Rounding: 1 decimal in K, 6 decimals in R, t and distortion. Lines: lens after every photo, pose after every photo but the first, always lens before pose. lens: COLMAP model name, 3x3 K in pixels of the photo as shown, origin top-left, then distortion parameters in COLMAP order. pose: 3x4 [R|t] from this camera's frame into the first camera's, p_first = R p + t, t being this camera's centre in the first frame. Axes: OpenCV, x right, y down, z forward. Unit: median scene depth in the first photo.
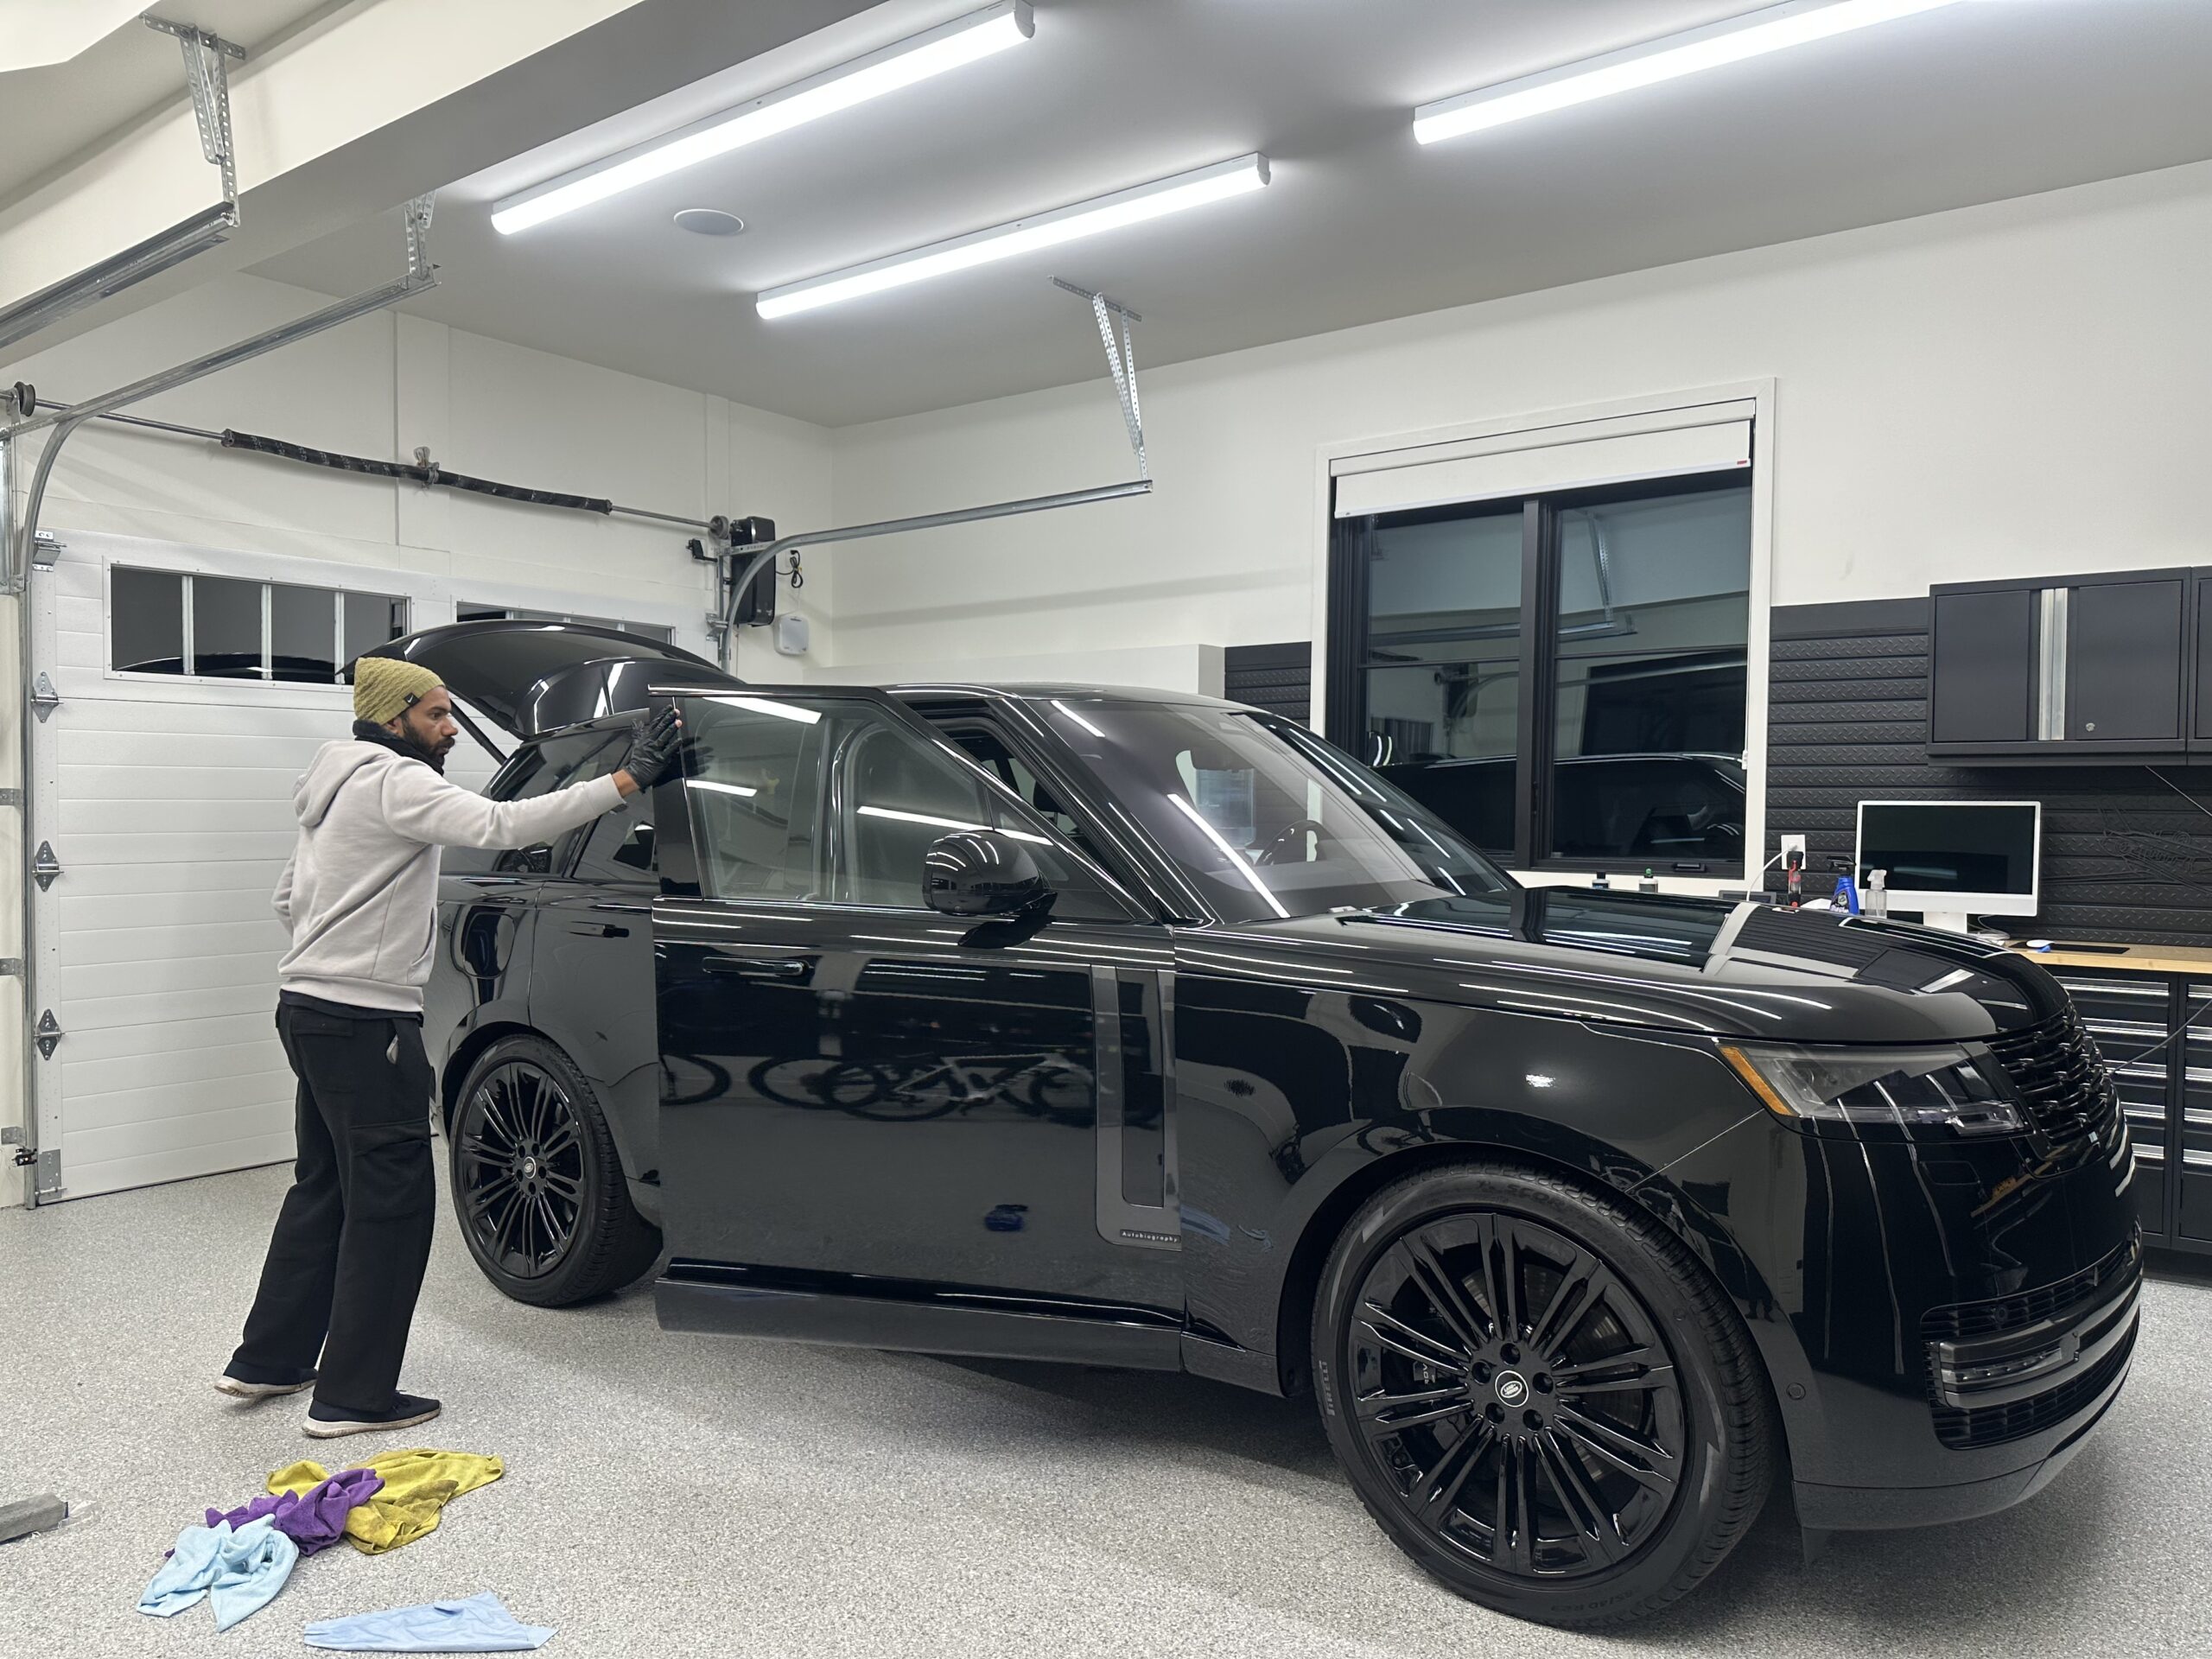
lens RADIAL K [[1551.8, 0, 1106.0], [0, 1551.8, 829.5], [0, 0, 1]] dist [0.056280, -0.229358]
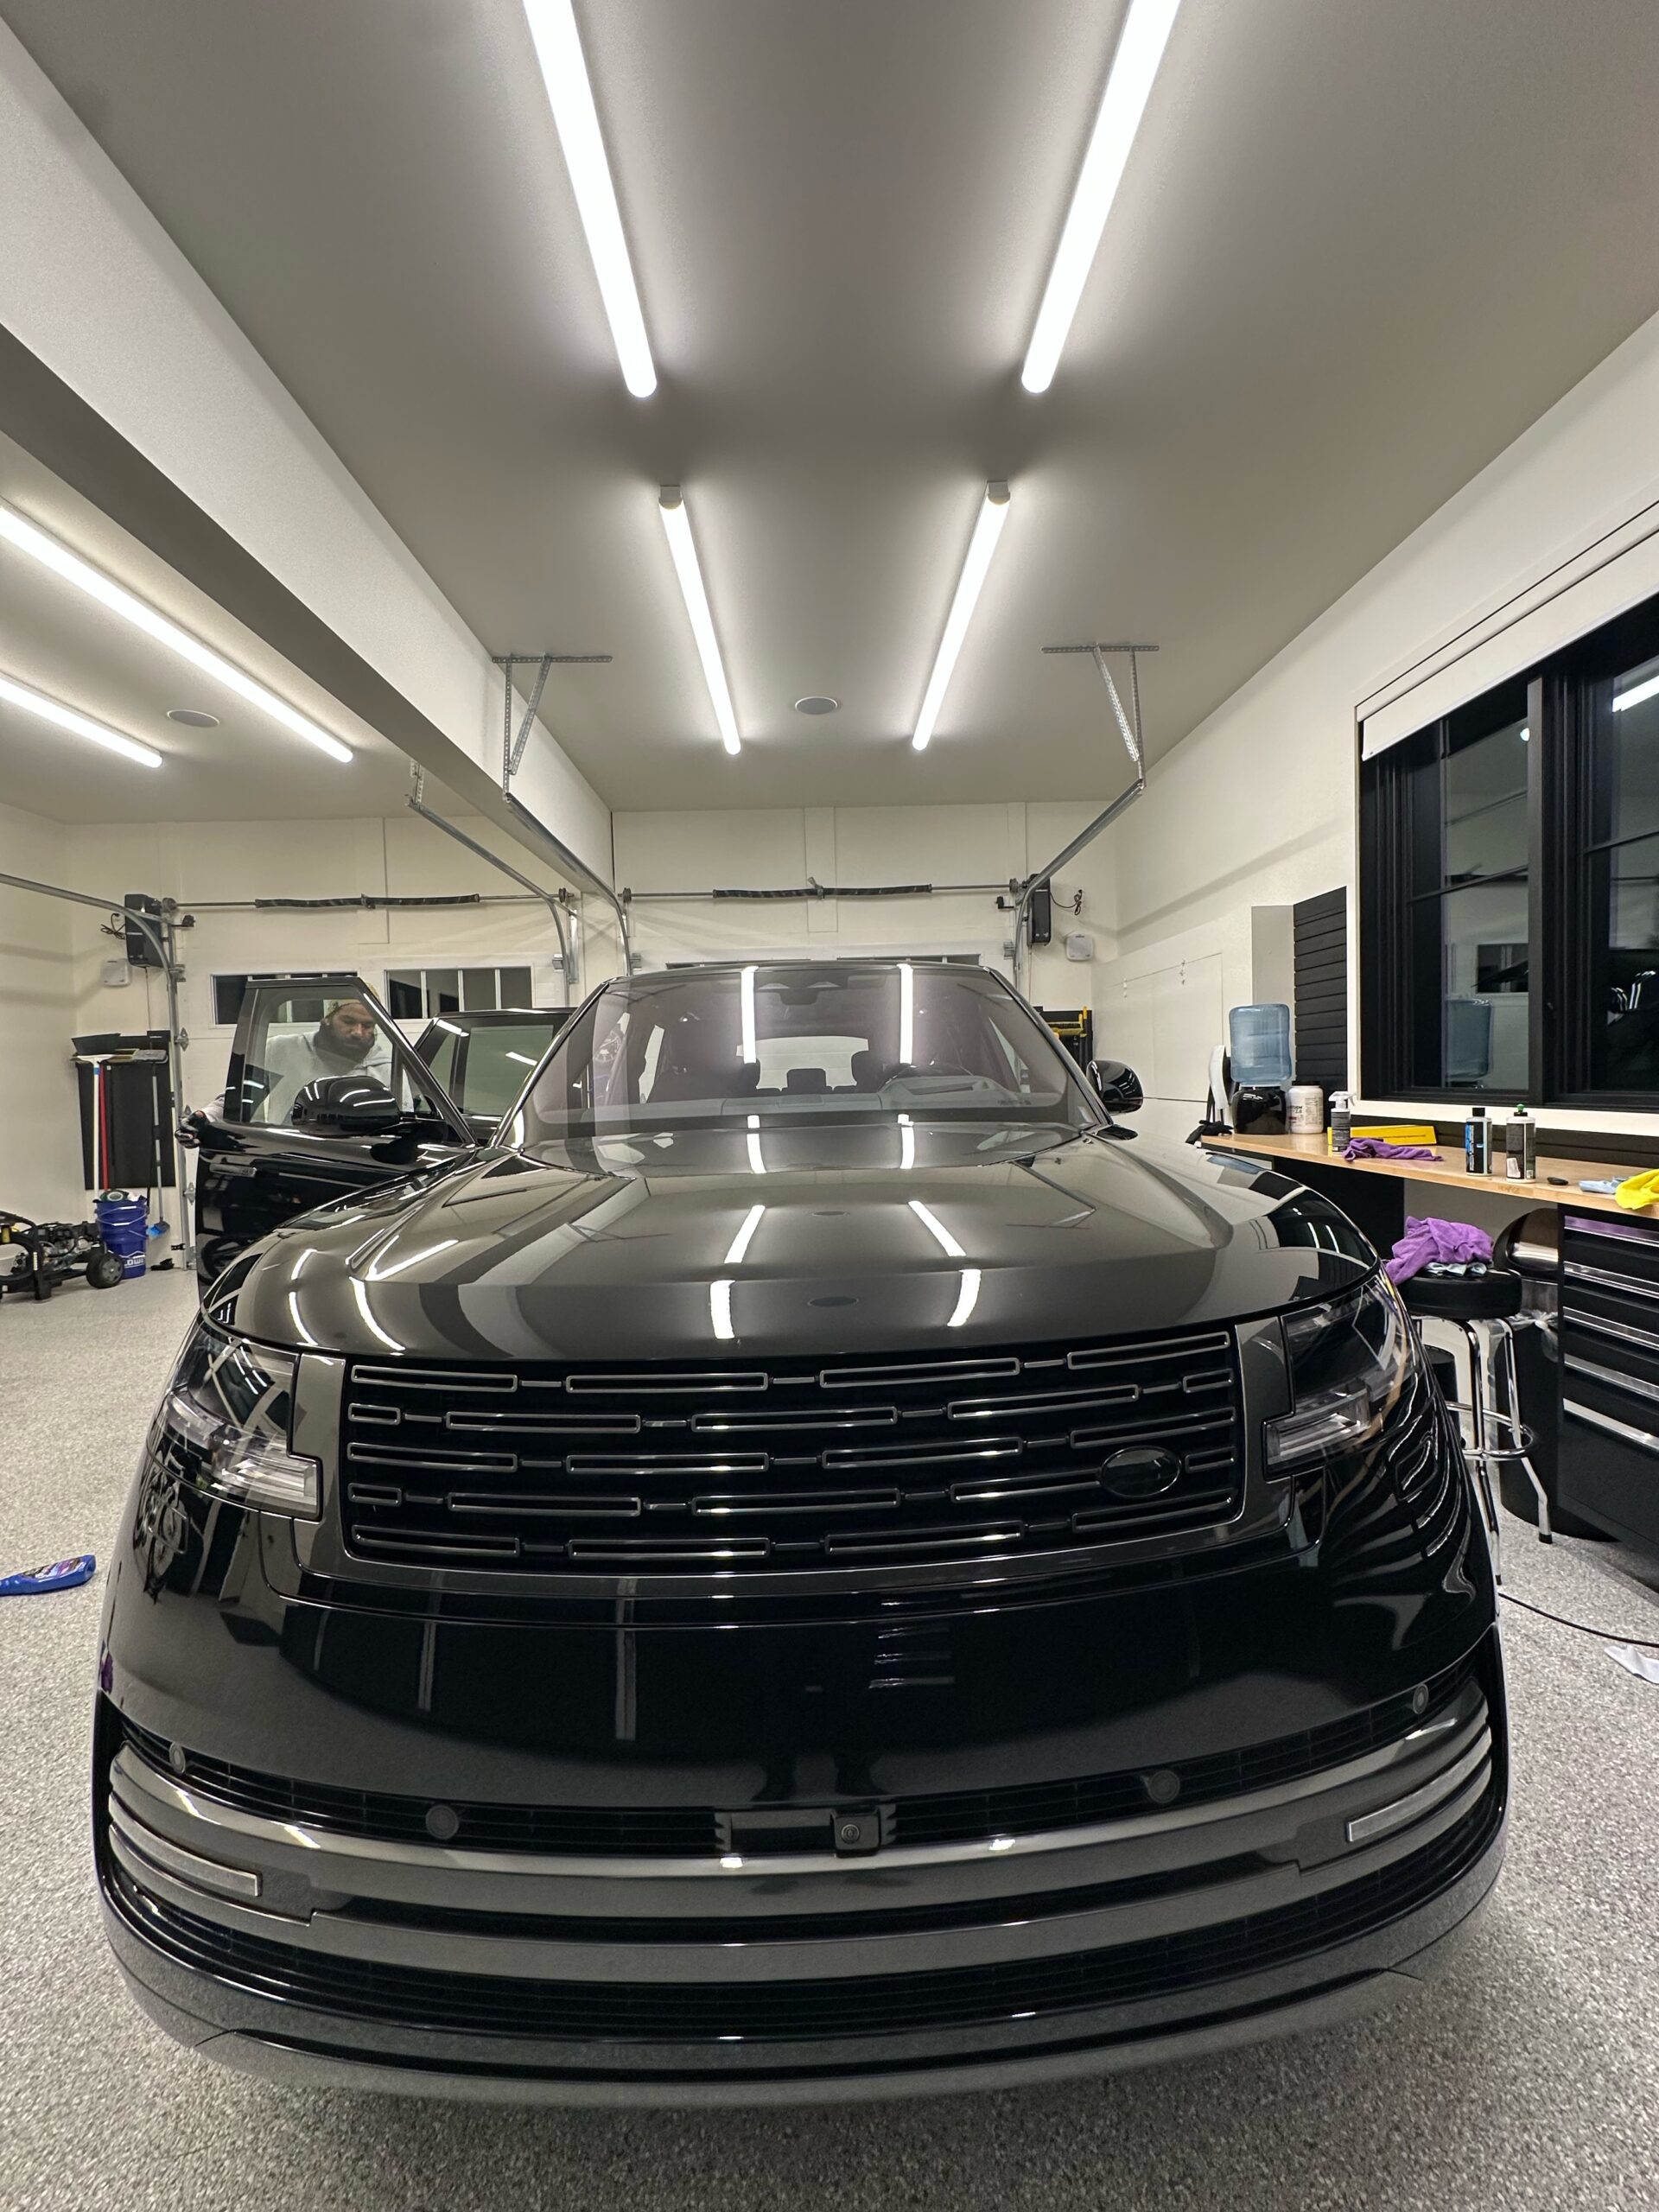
lens RADIAL K [[877.0, 0, 829.5], [0, 877.0, 1106.0], [0, 0, 1]] dist [0.000412, -0.000012]
pose [[0.593806, 0.002899, -0.804603, 0.403616], [0.020264, 0.999622, 0.018557, 0.007728], [0.804353, -0.027324, 0.593523, 0.371866]]
